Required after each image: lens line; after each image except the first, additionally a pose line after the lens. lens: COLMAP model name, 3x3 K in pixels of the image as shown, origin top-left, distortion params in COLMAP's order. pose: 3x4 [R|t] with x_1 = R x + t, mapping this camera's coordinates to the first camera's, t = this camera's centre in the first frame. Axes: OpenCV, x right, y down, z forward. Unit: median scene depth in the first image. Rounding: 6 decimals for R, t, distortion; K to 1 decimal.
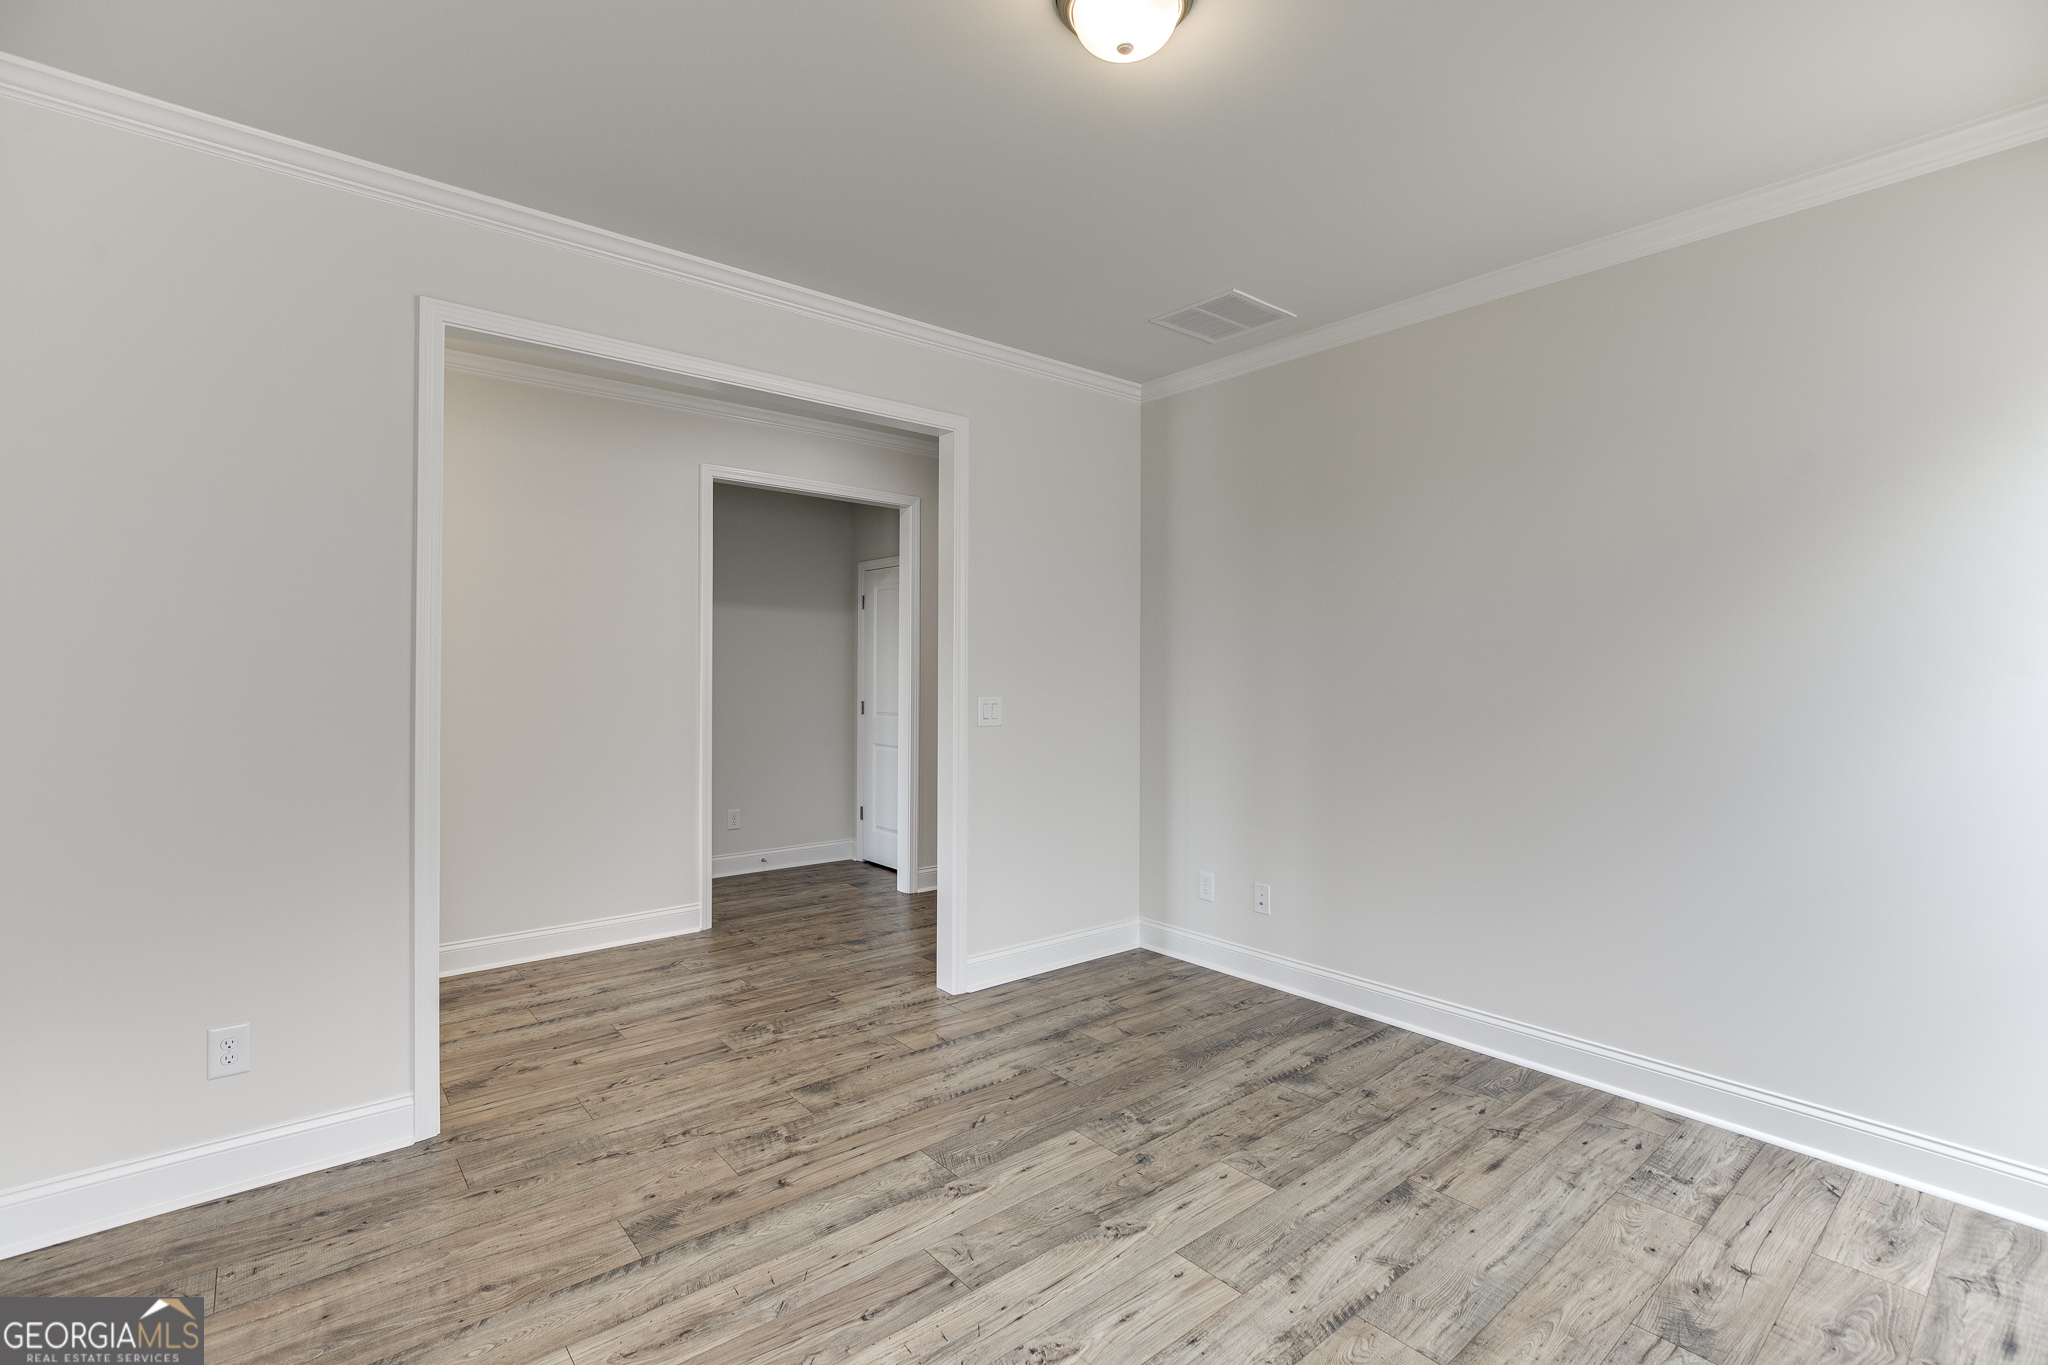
lens RADIAL K [[908.3, 0, 1024.0], [0, 908.3, 682.5], [0, 0, 1]] dist [0.001992, 0.000861]
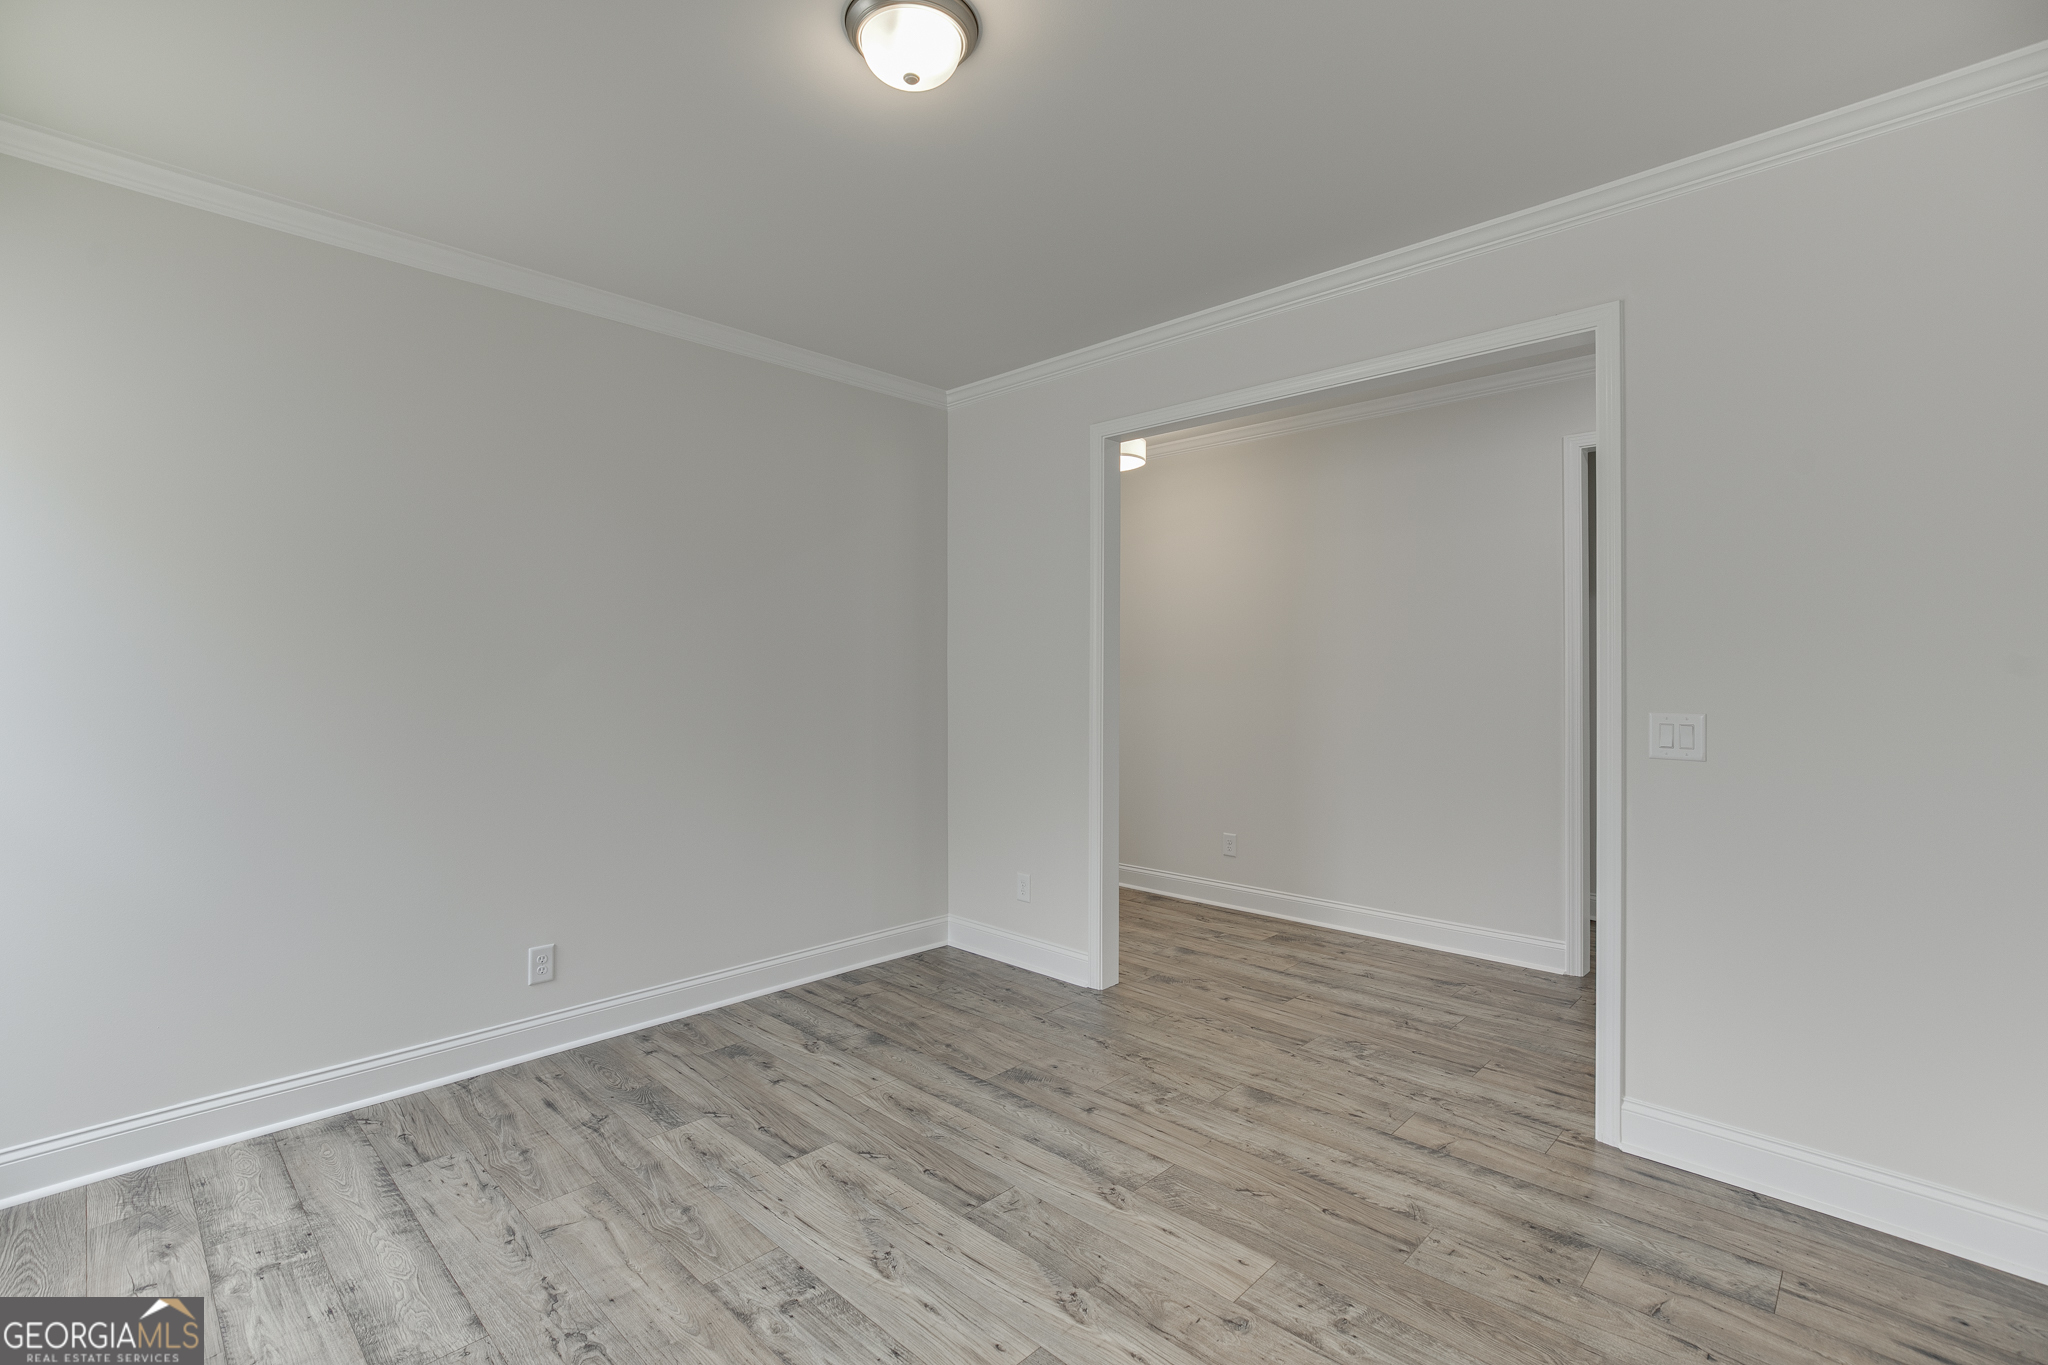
lens RADIAL K [[908.3, 0, 1024.0], [0, 908.3, 682.5], [0, 0, 1]] dist [0.001992, 0.000861]
pose [[0.125817, 0.003326, -0.992048, 0.697225], [-0.010299, 0.999945, 0.002046, -0.003270], [0.992000, 0.009959, 0.125844, 0.595796]]
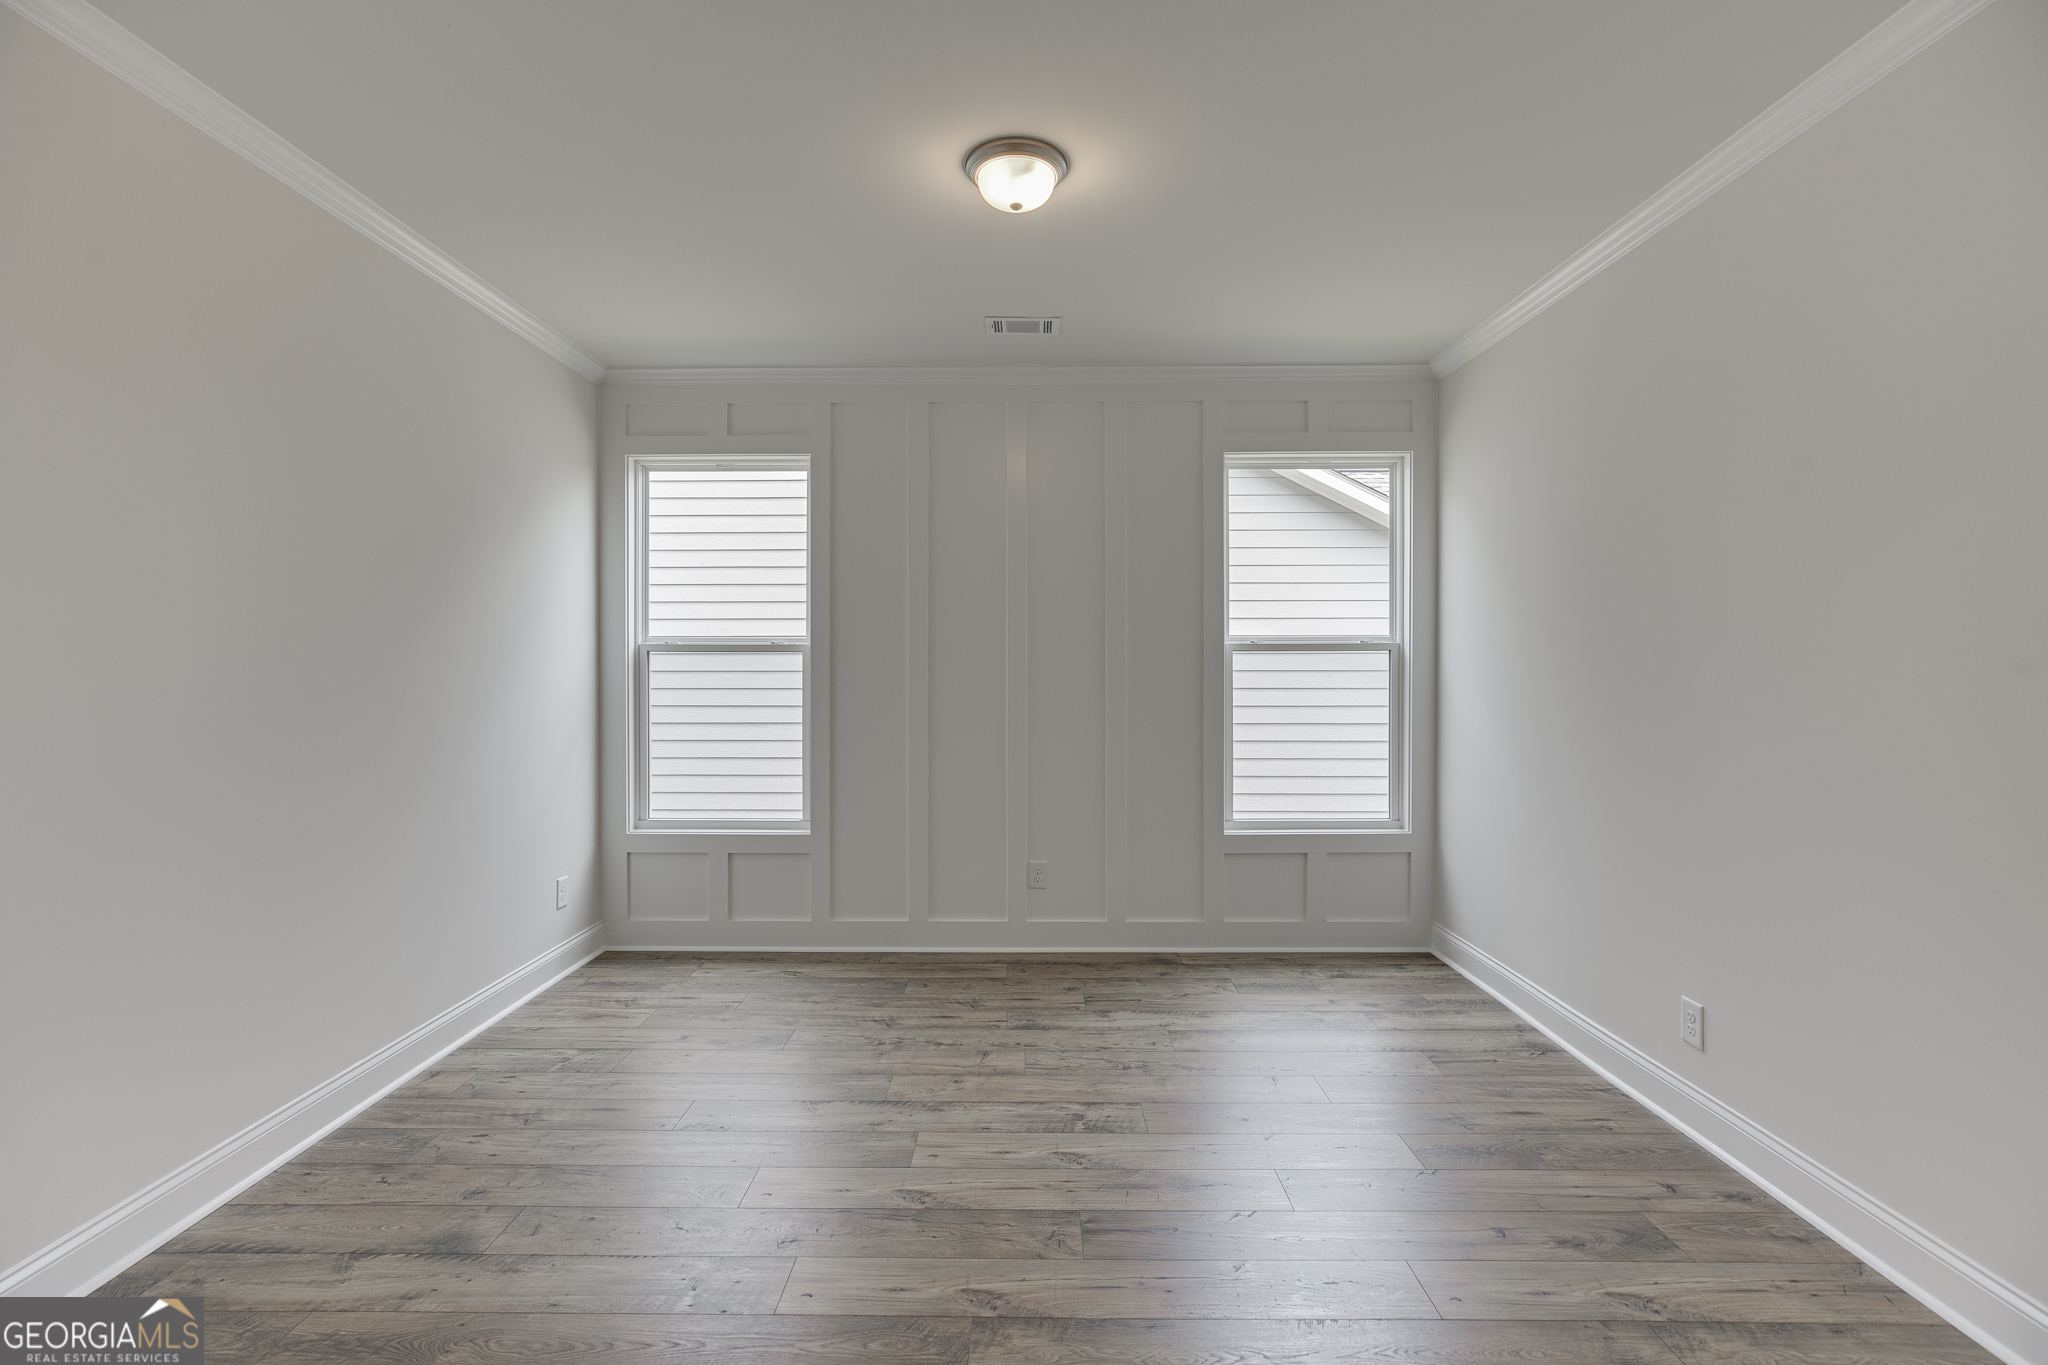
lens RADIAL K [[975.4, 0, 1015.6], [0, 975.4, 669.9], [0, 0, 1]] dist [0.000861, 0.000419]
pose [[-0.761542, -0.006000, 0.648088, -0.500388], [0.005067, 0.999871, 0.015211, -0.014058], [-0.648096, 0.014868, -0.761414, 1.262747]]
